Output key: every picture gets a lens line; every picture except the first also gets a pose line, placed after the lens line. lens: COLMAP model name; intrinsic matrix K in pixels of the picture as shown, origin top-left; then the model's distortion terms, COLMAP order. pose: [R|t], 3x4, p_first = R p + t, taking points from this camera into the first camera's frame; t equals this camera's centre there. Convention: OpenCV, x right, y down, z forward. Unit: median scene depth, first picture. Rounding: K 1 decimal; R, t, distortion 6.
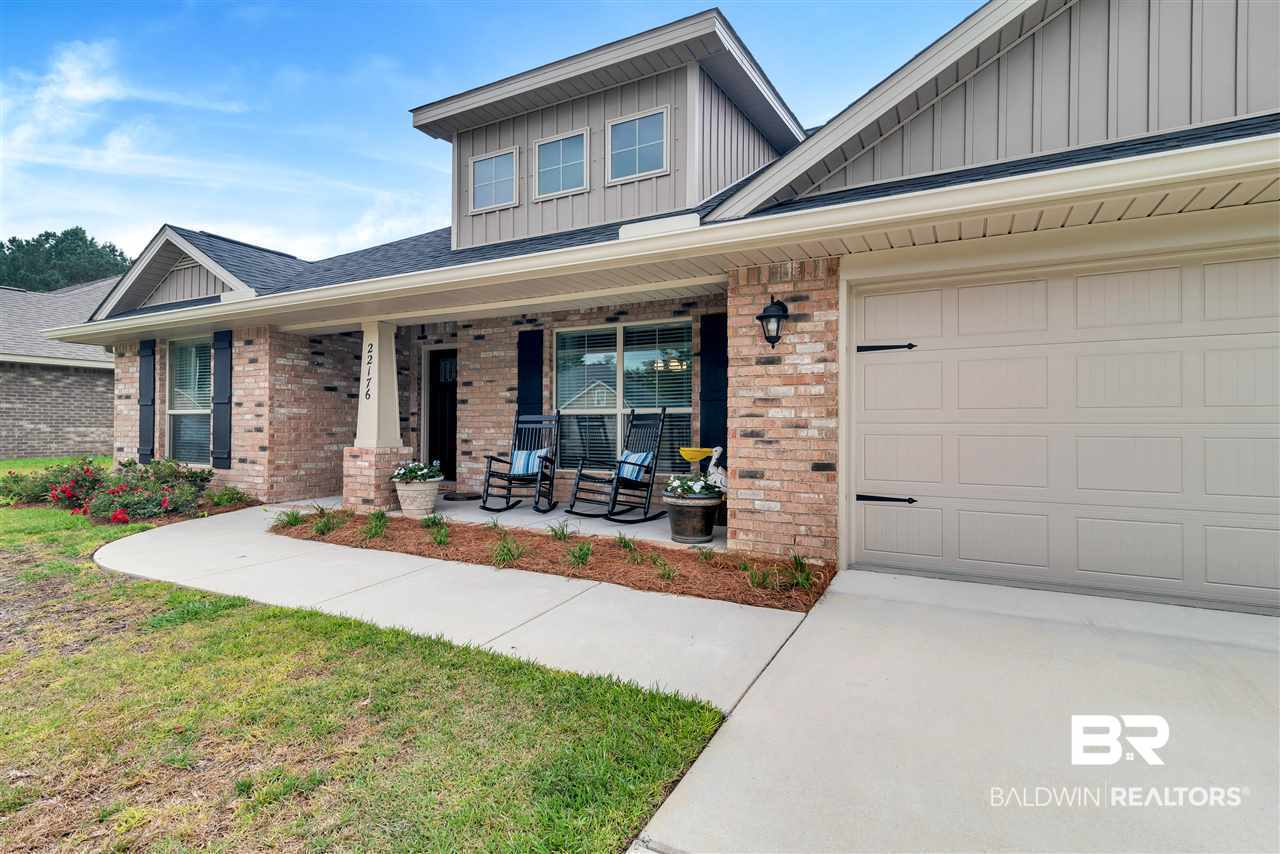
lens RADIAL K [[594.5, 0, 645.5], [0, 594.5, 418.4], [0, 0, 1]] dist [0.011098, -0.000316]
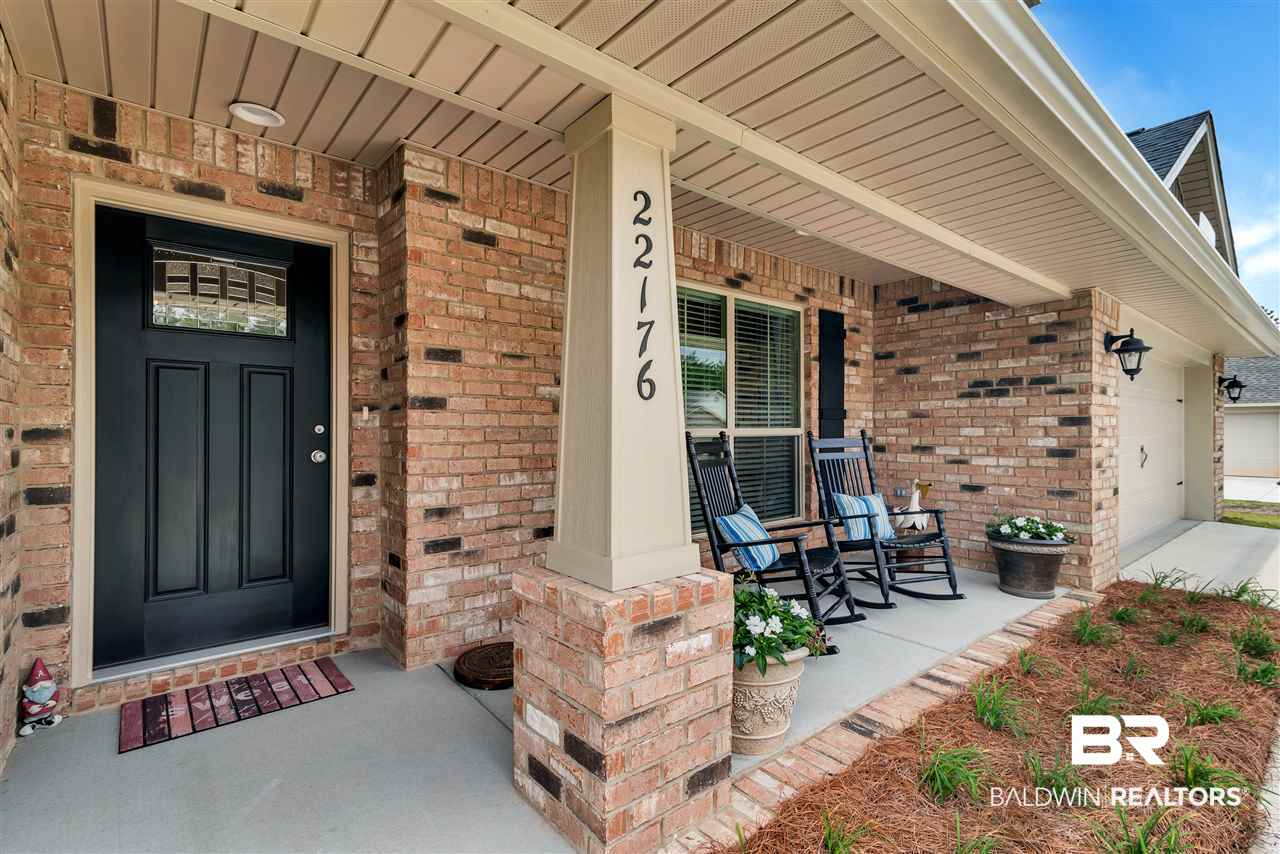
lens RADIAL K [[594.5, 0, 646.5], [0, 594.5, 431.4], [0, 0, 1]] dist [0.011098, -0.000316]
pose [[0.393577, -0.007020, 0.919265, -0.666336], [-0.010936, 0.999864, 0.012317, -0.019483], [-0.919227, -0.014901, 0.393447, 0.844257]]
